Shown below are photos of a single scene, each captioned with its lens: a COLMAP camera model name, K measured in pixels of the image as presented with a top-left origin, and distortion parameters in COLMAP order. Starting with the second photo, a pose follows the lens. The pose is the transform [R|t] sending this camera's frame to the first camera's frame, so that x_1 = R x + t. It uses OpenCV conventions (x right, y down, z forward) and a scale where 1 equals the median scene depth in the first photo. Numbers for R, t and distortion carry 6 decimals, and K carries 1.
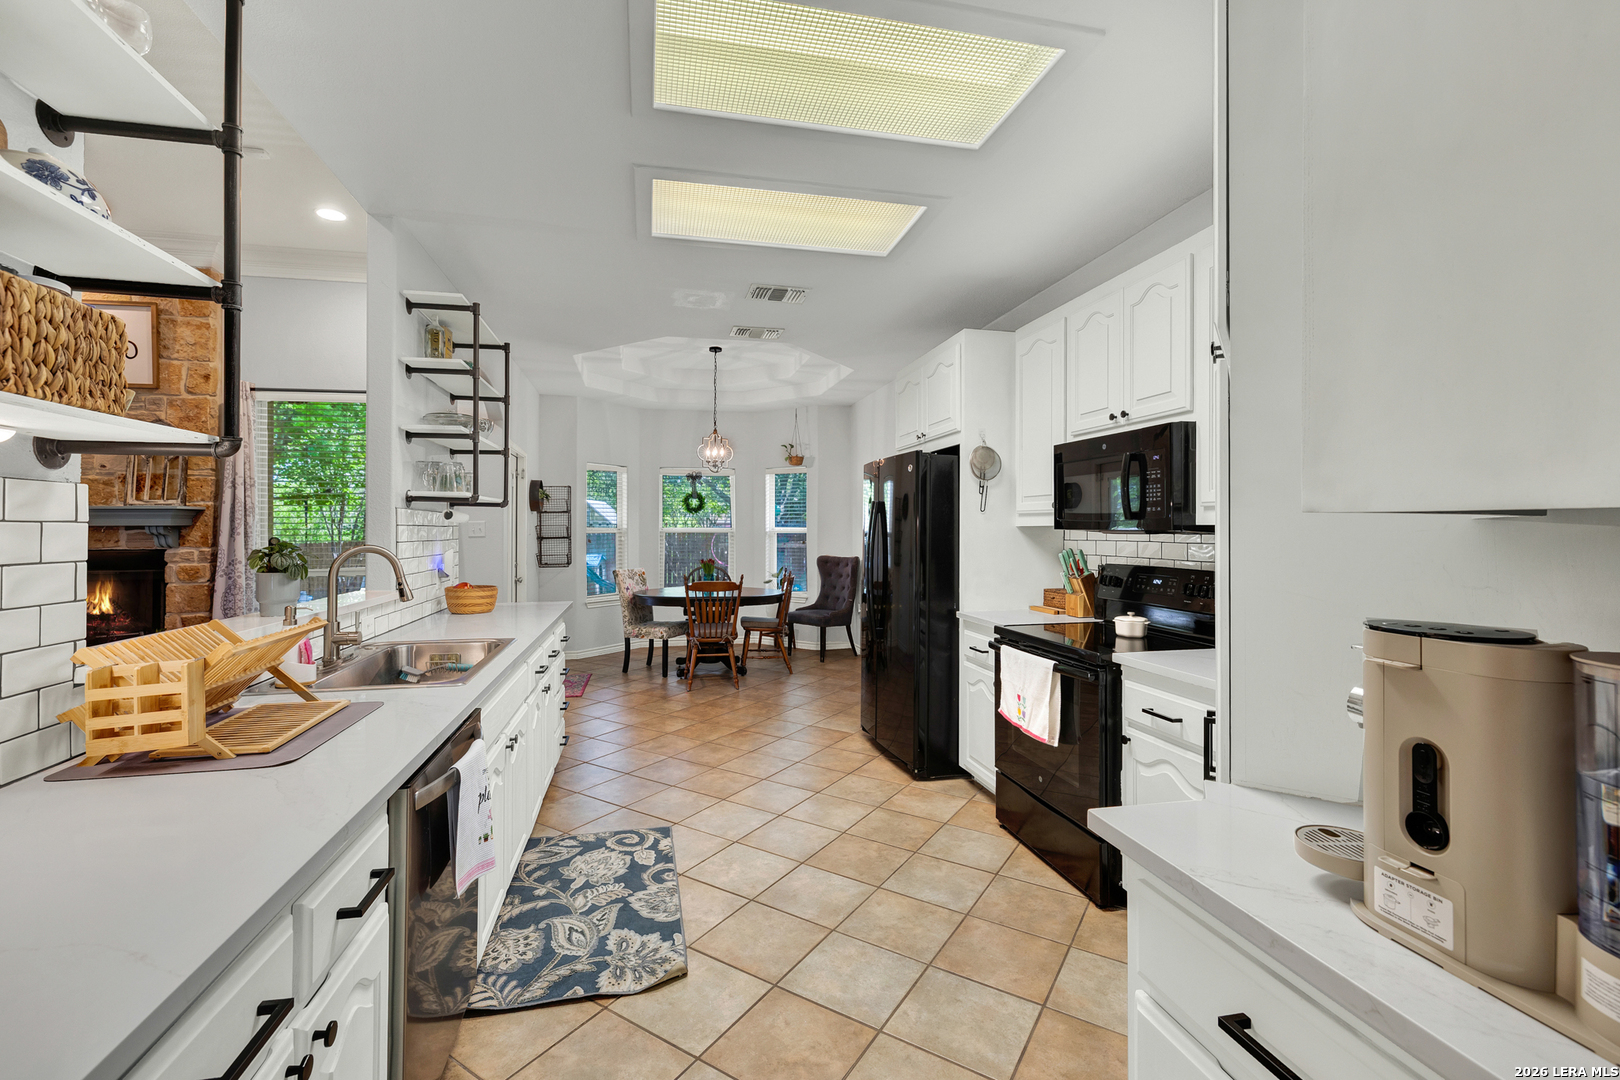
lens RADIAL K [[690.3, 0, 798.7], [0, 690.3, 525.1], [0, 0, 1]] dist [-0.001313, -0.000231]
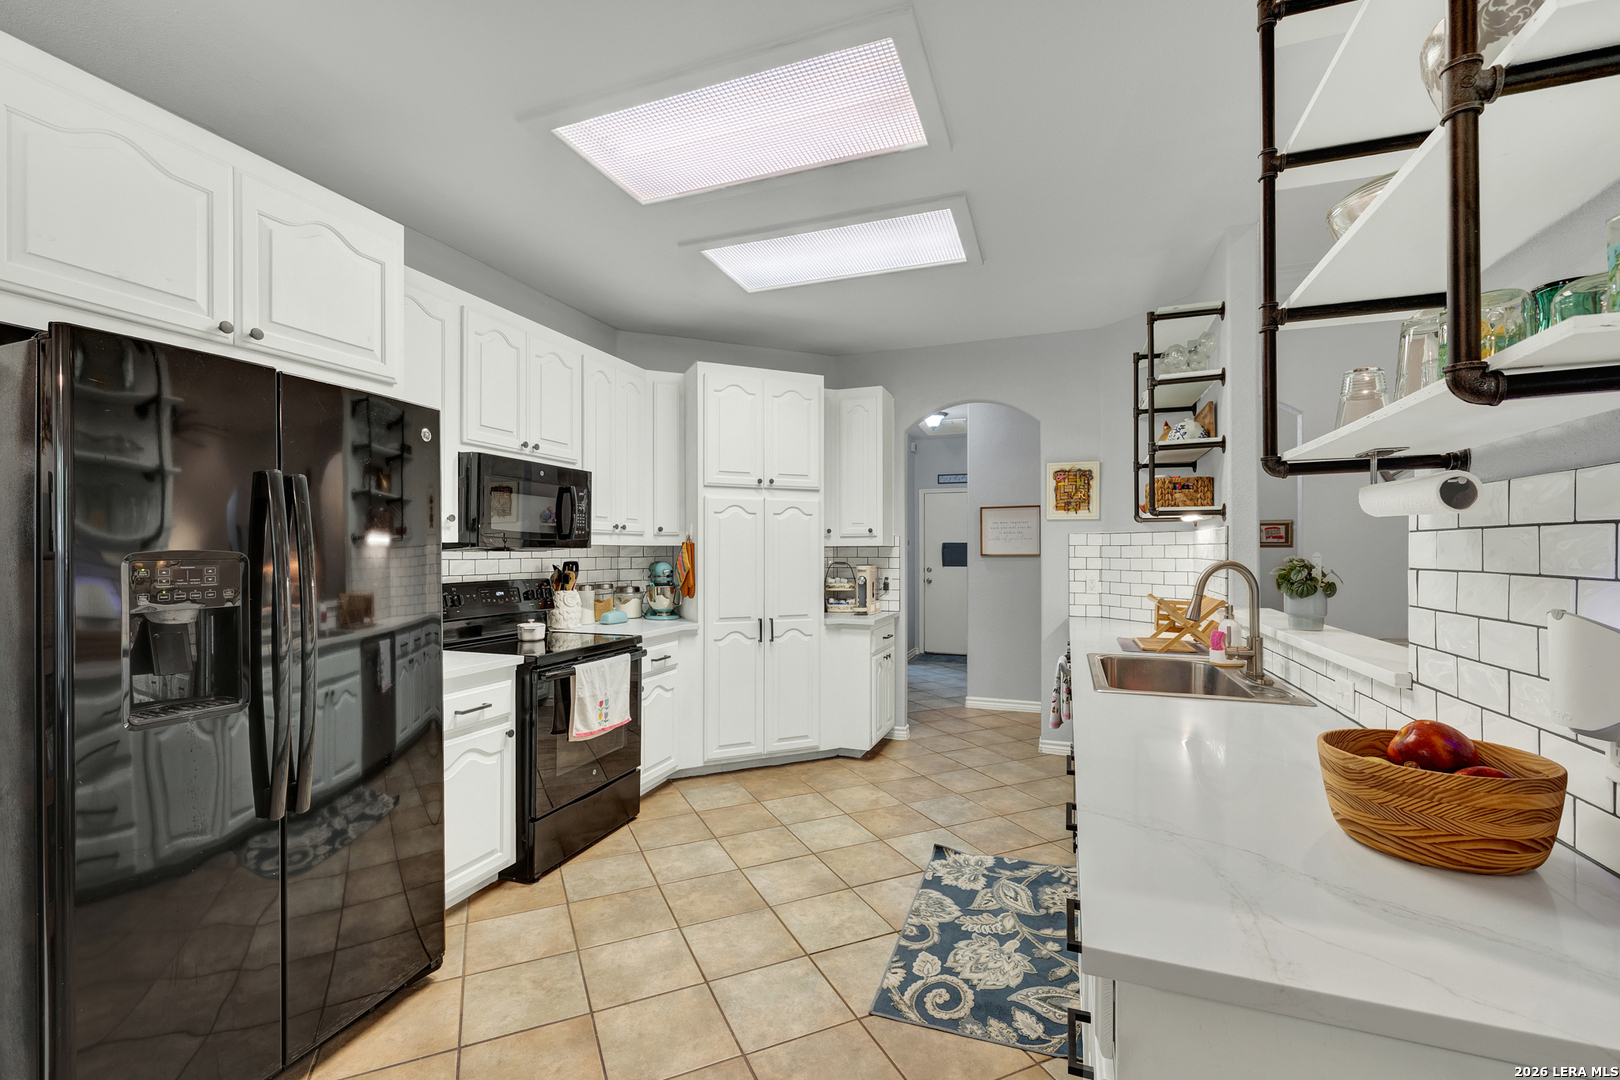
lens RADIAL K [[689.6, 0, 794.6], [0, 689.6, 542.3], [0, 0, 1]] dist [-0.002151, 0.000027]
pose [[-0.829867, 0.005031, 0.557938, -0.670779], [-0.005659, 0.999832, -0.017433, 0.020124], [-0.557932, -0.017624, -0.829699, 2.177771]]
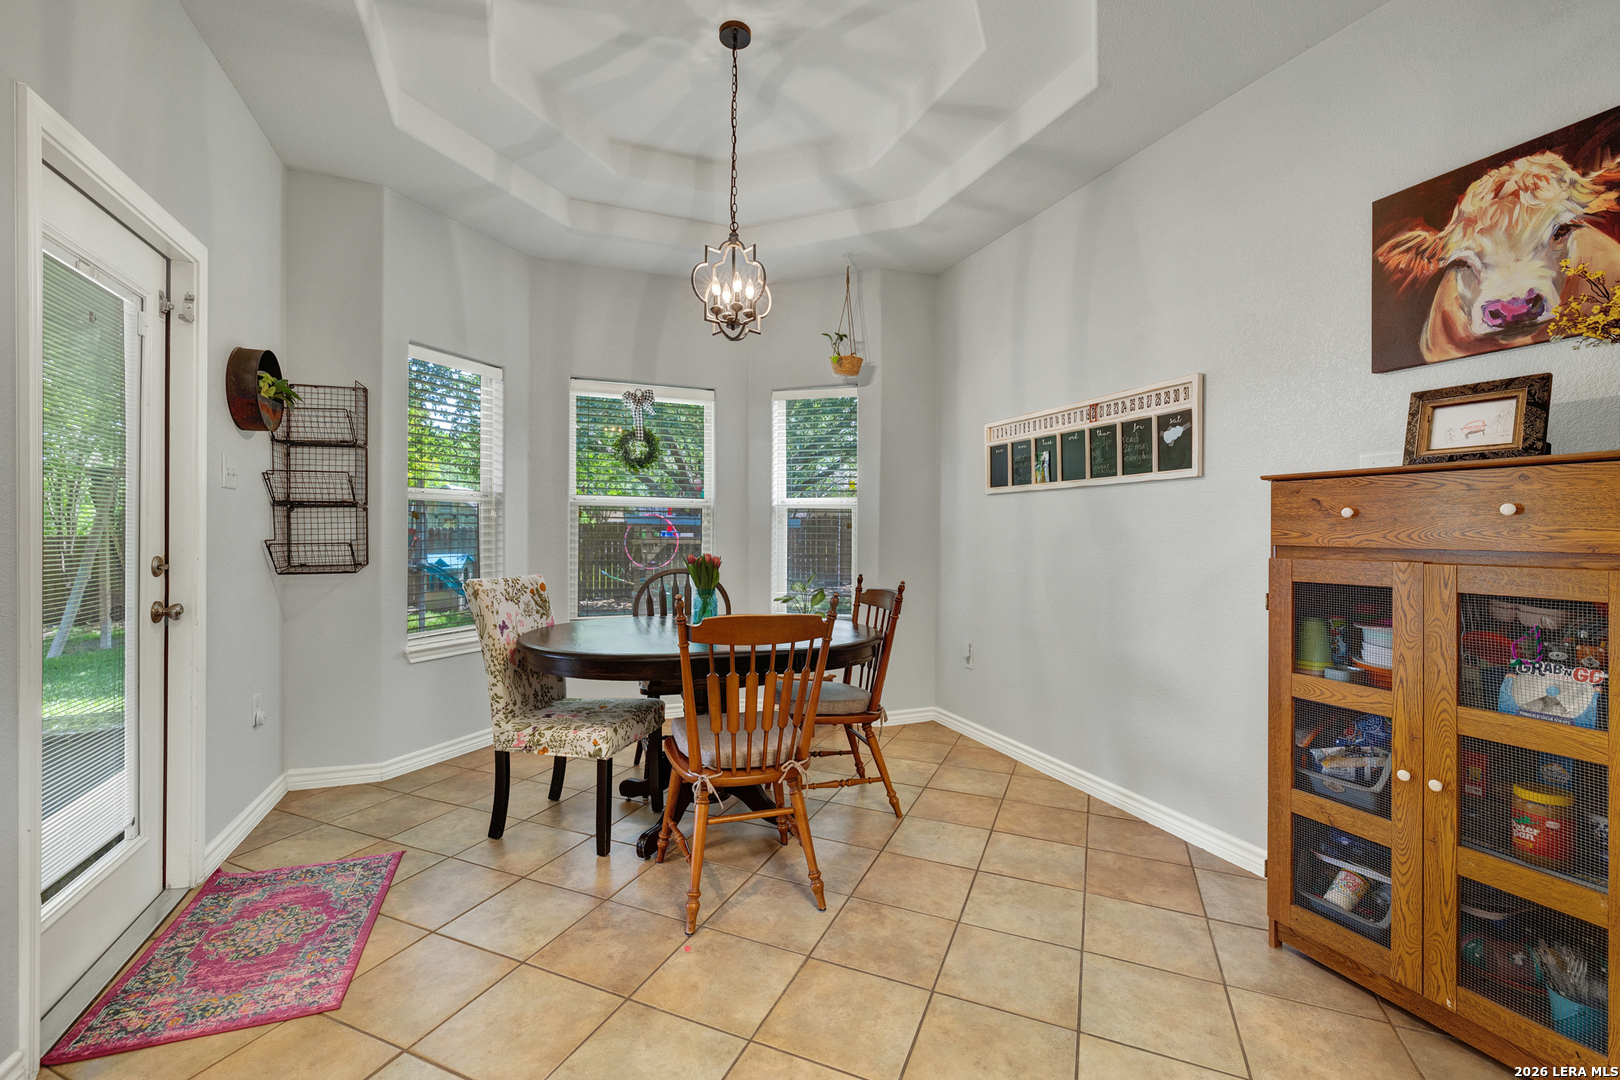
lens RADIAL K [[689.6, 0, 794.6], [0, 689.6, 542.3], [0, 0, 1]] dist [-0.002151, 0.000027]
pose [[0.987160, 0.006631, 0.159597, -0.048849], [-0.009025, 0.999857, 0.014278, 0.012067], [-0.159480, -0.015535, 0.987079, 0.194595]]
